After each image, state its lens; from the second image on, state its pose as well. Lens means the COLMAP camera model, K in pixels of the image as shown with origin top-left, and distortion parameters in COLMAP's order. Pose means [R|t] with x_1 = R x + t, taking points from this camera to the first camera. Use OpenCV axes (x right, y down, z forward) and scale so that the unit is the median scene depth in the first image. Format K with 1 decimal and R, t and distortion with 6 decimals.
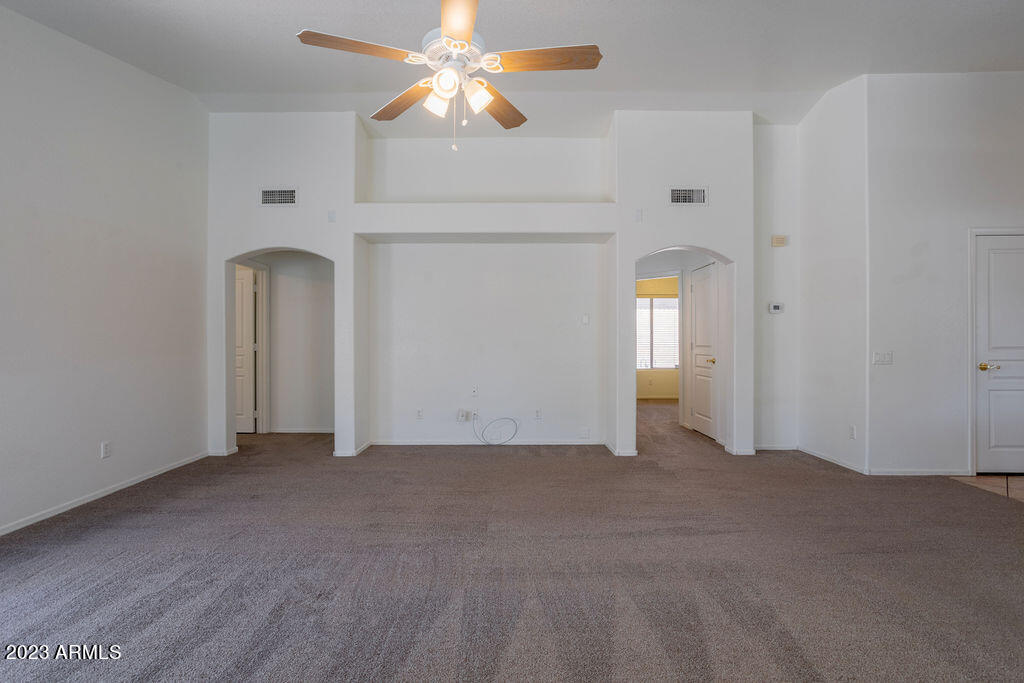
lens RADIAL K [[496.3, 0, 504.5], [0, 496.3, 342.7], [0, 0, 1]] dist [-0.053283, 0.040372]
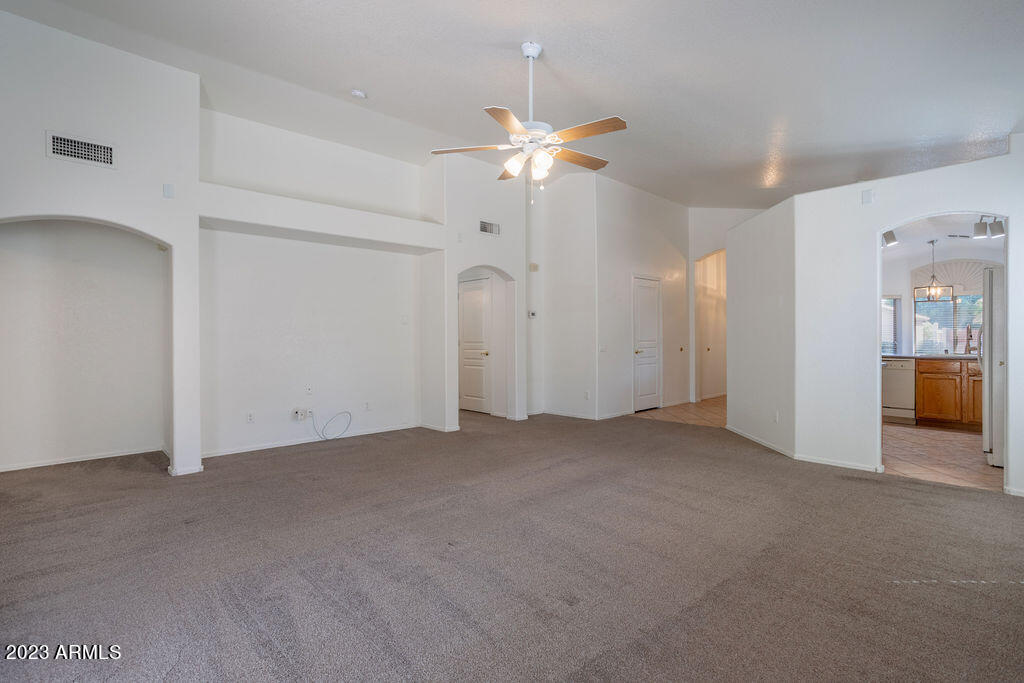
lens RADIAL K [[496.3, 0, 504.5], [0, 496.3, 342.7], [0, 0, 1]] dist [-0.053283, 0.040372]
pose [[0.735543, -0.009875, 0.677406, -0.494036], [0.008178, 0.999950, 0.005697, 0.001568], [-0.677429, 0.001349, 0.735587, -0.001814]]
